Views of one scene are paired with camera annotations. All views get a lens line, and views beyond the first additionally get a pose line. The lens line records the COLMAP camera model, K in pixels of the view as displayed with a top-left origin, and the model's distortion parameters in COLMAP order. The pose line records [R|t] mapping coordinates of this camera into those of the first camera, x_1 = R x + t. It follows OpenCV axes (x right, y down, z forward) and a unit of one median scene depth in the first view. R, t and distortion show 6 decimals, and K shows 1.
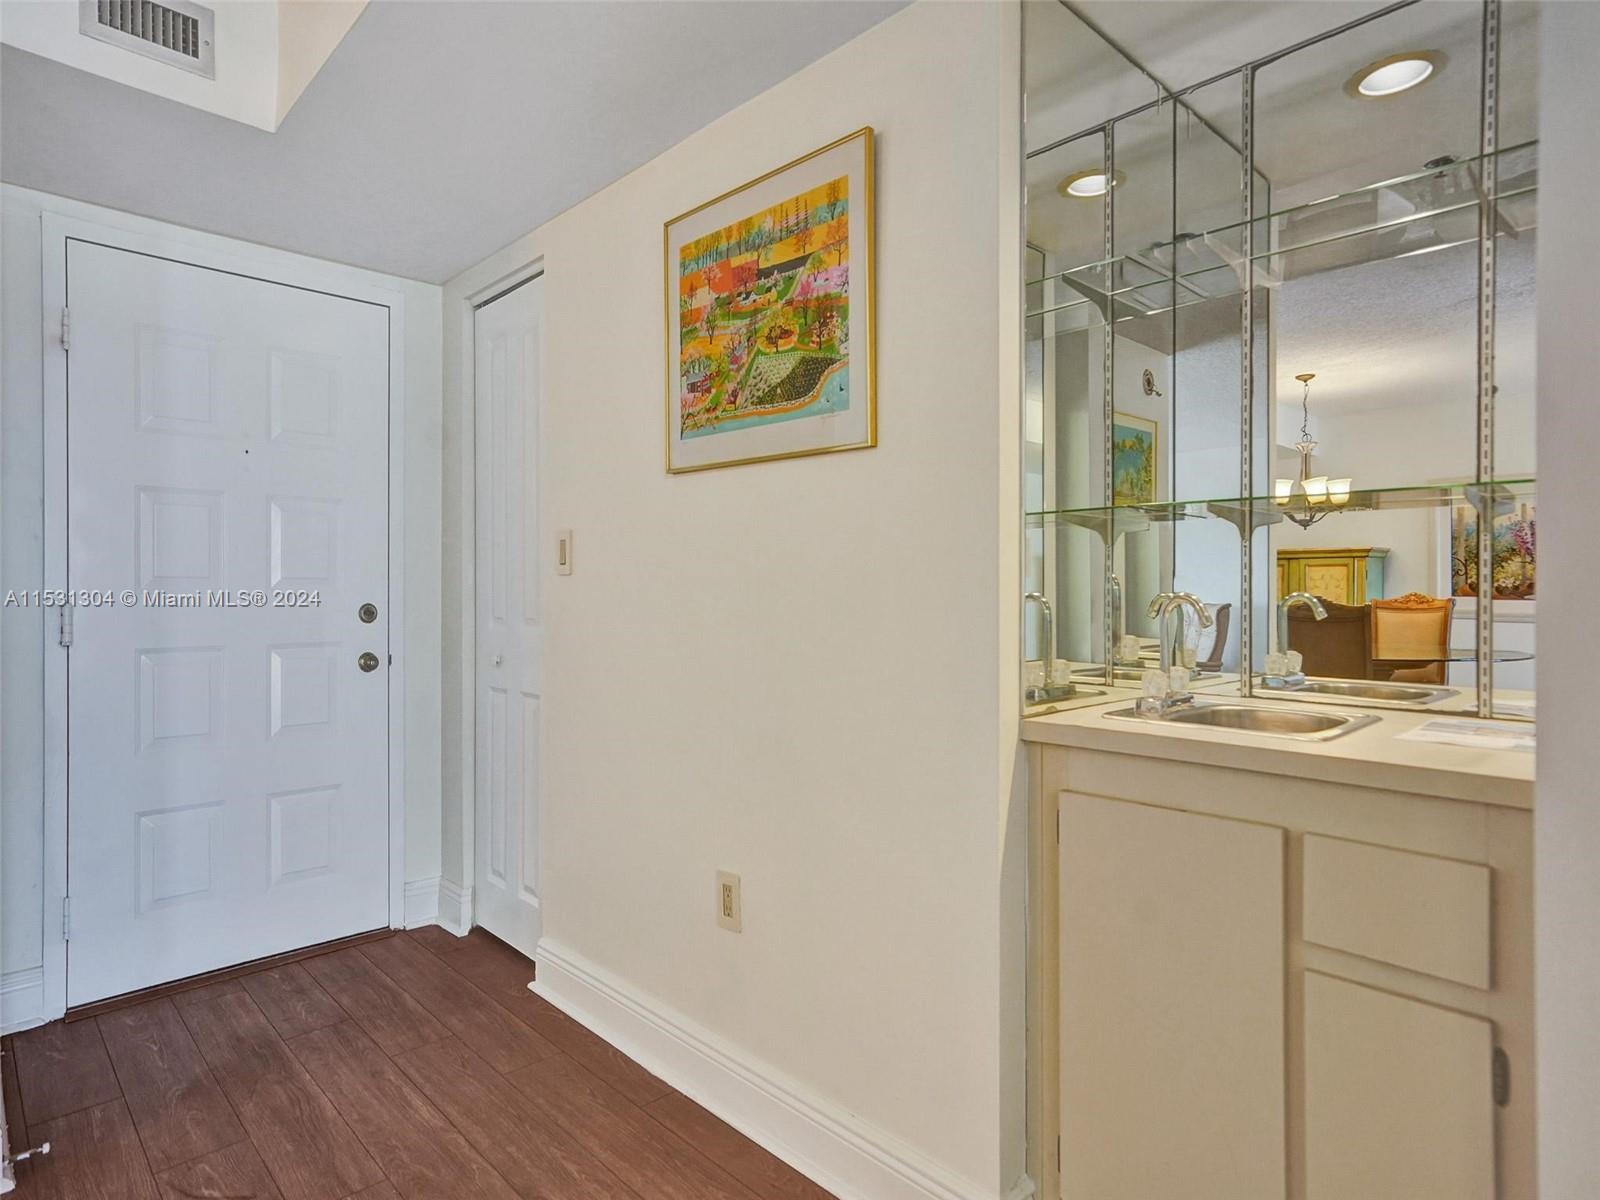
lens RADIAL K [[894.6, 0, 804.9], [0, 894.6, 587.1], [0, 0, 1]] dist [0.003051, 0.003963]
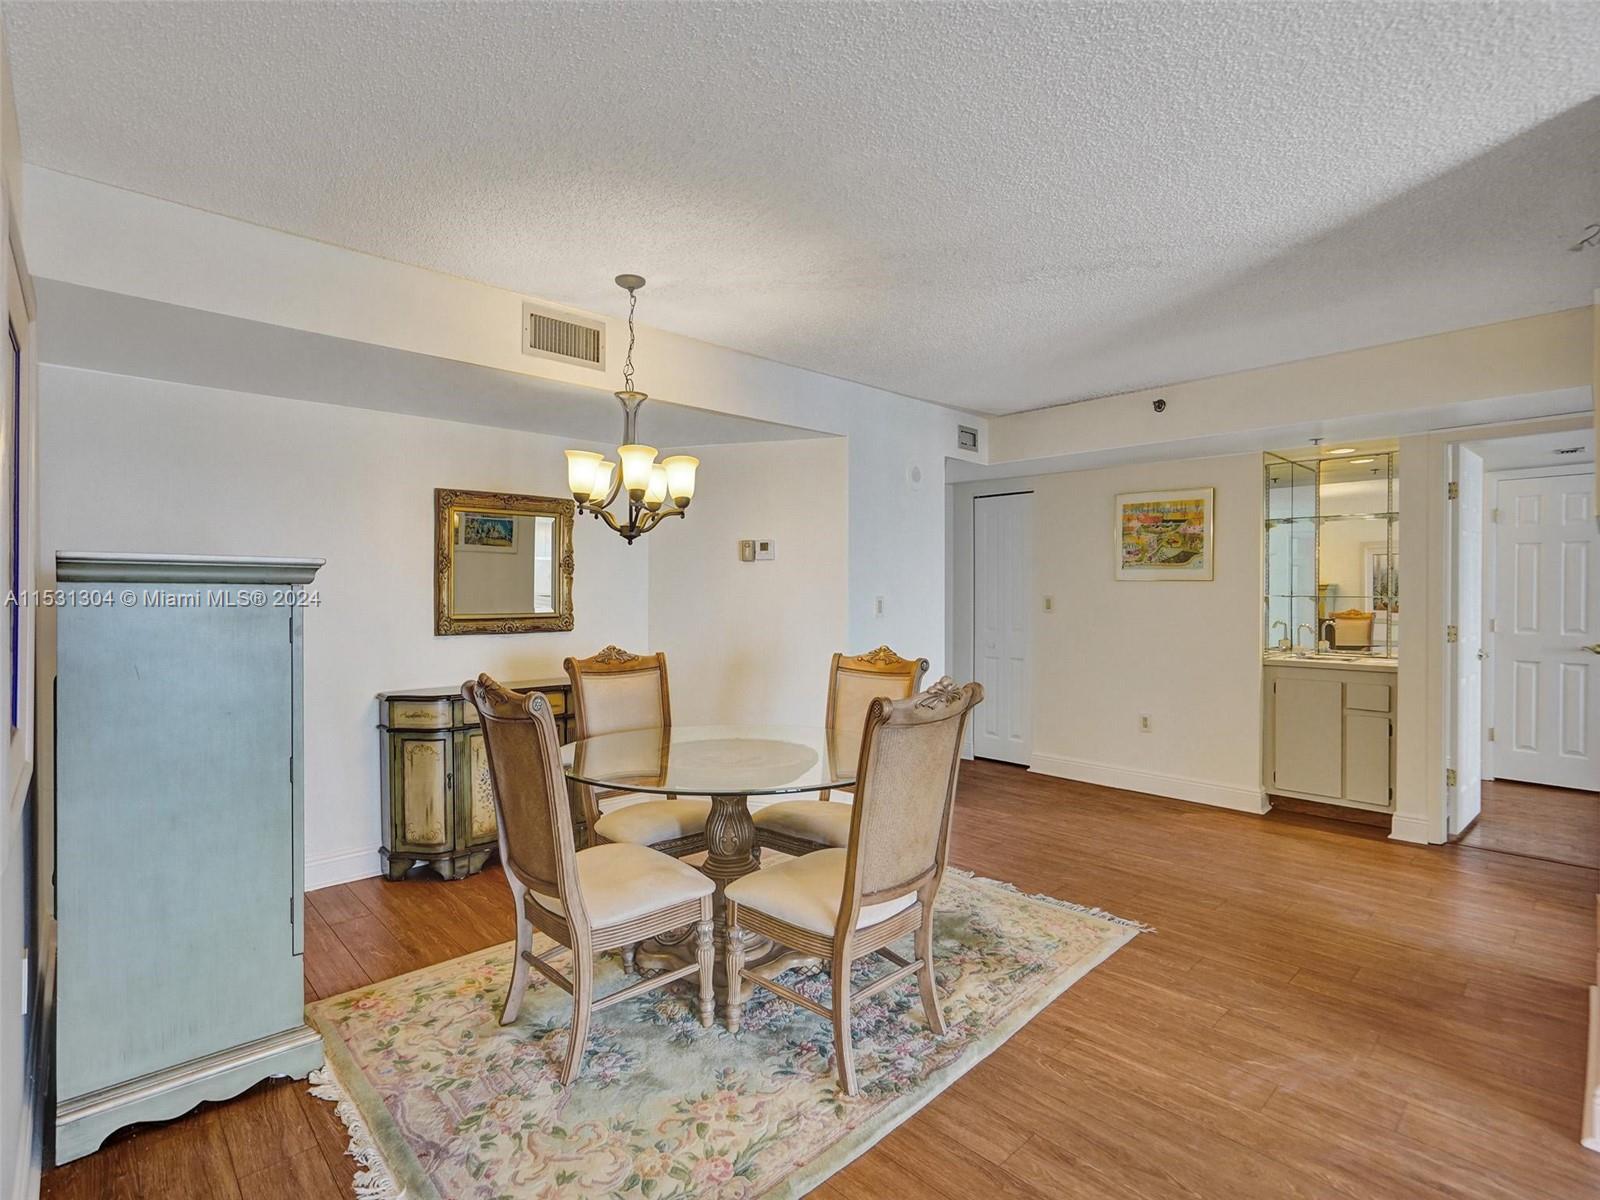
lens RADIAL K [[763.3, 0, 810.5], [0, 763.3, 599.1], [0, 0, 1]] dist [-0.037141, 0.015487]
pose [[0.999921, -0.000708, -0.012518, -1.190652], [0.000881, 0.999904, 0.013826, -0.108214], [0.012507, -0.013836, 0.999826, -1.589660]]
